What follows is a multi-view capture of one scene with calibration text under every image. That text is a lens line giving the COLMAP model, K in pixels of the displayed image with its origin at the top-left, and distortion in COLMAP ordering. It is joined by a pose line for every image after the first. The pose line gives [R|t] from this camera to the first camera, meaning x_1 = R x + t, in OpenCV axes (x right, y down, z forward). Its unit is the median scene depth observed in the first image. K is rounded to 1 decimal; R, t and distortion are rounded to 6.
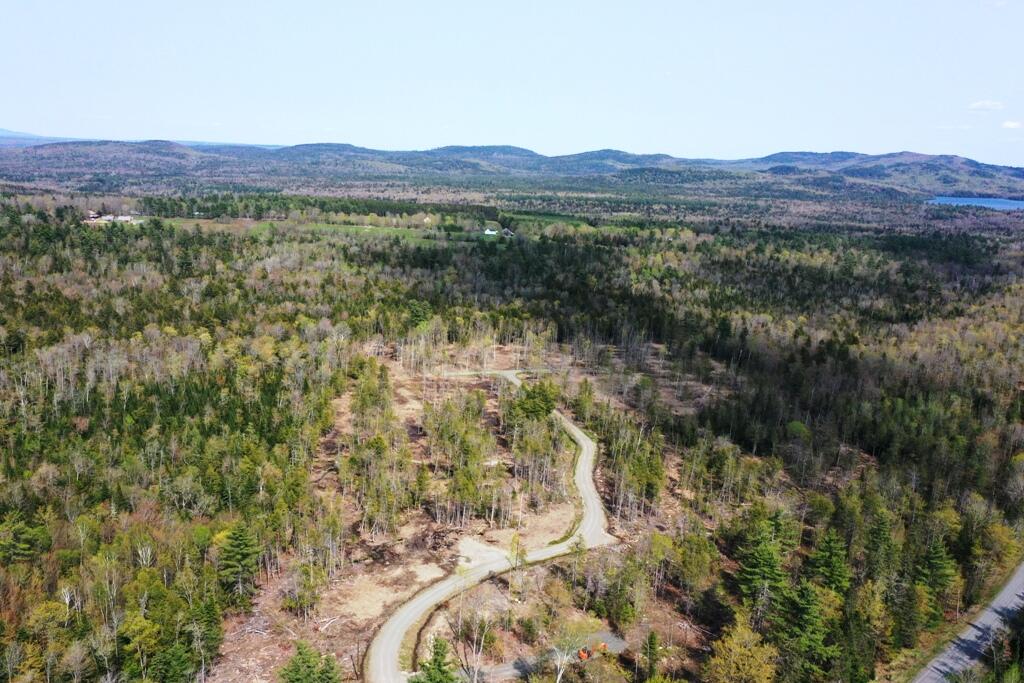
lens RADIAL K [[804.8, 0, 509.0], [0, 804.8, 343.8], [0, 0, 1]] dist [0.012730, -0.003845]
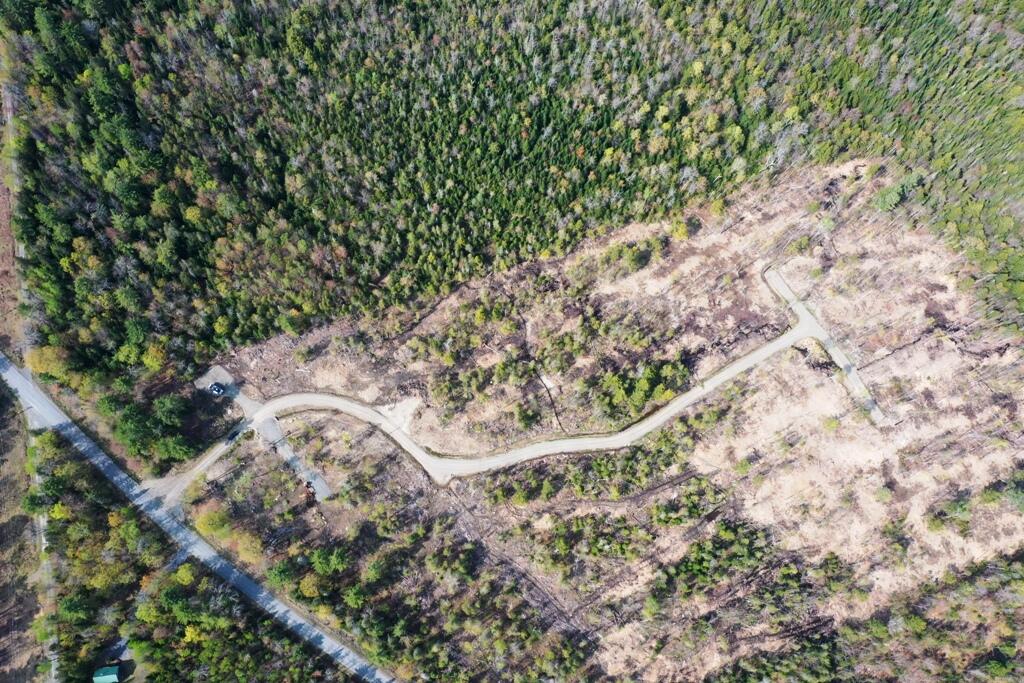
lens RADIAL K [[804.8, 0, 510.1], [0, 804.8, 344.5], [0, 0, 1]] dist [0.012730, -0.003845]
pose [[0.261048, 0.910355, -0.321103, 0.357329], [-0.239846, 0.383373, 0.891907, -1.118867], [0.935055, -0.155815, 0.318424, 0.522646]]
